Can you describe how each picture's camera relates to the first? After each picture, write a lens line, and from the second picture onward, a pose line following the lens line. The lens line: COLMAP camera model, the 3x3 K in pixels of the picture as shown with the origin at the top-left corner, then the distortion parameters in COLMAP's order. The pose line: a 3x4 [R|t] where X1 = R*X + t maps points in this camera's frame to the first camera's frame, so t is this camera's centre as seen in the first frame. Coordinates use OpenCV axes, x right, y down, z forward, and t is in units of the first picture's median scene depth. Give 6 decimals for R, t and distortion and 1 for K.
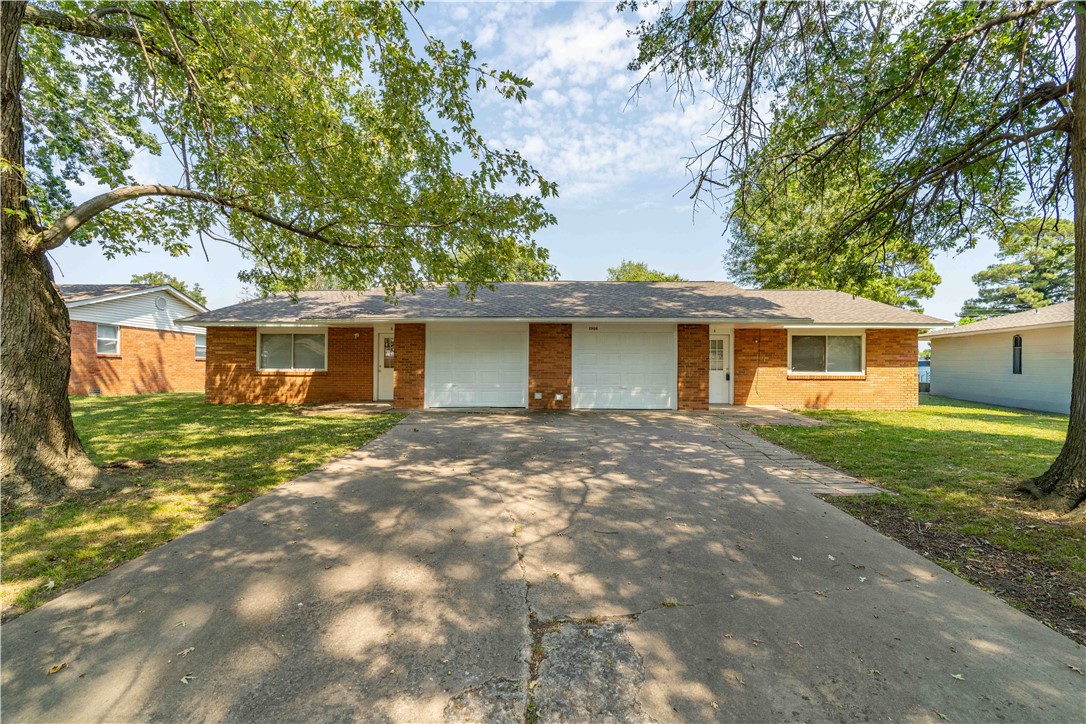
lens RADIAL K [[489.3, 0, 538.8], [0, 489.3, 372.8], [0, 0, 1]] dist [0.001526, 0.000049]
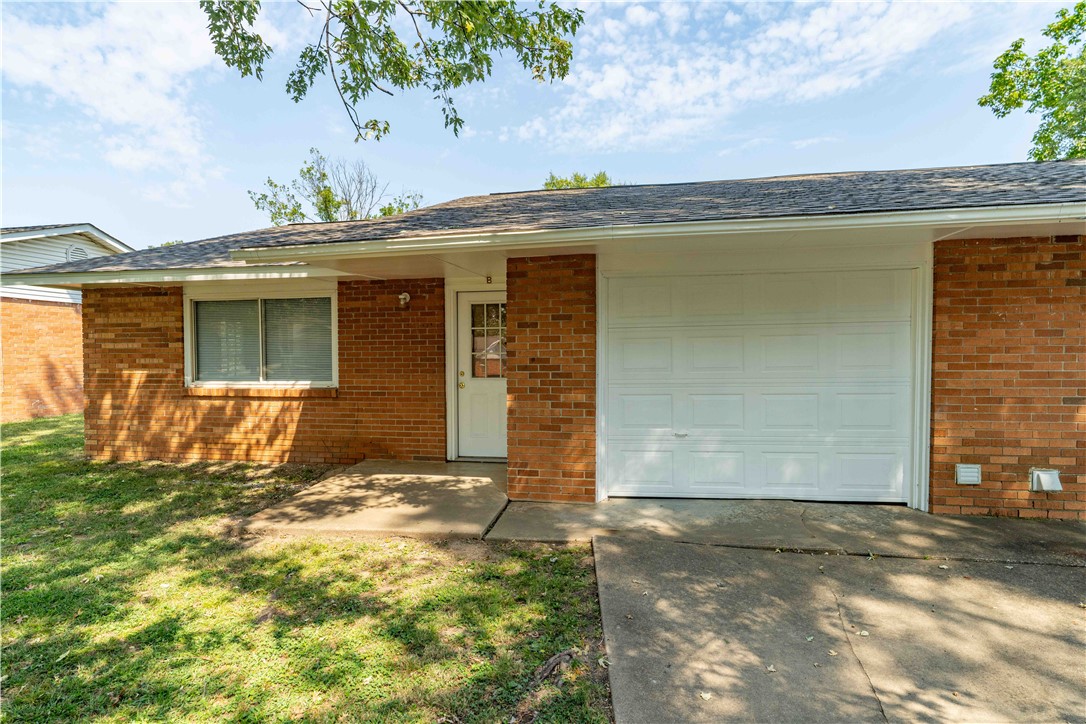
lens RADIAL K [[584.5, 0, 545.7], [0, 584.5, 360.7], [0, 0, 1]] dist [-0.001427, 0.000518]
pose [[0.991087, -0.012475, -0.132629, -0.189241], [0.014032, 0.999843, 0.010811, -0.027924], [0.132473, -0.012576, 0.991107, 0.525542]]
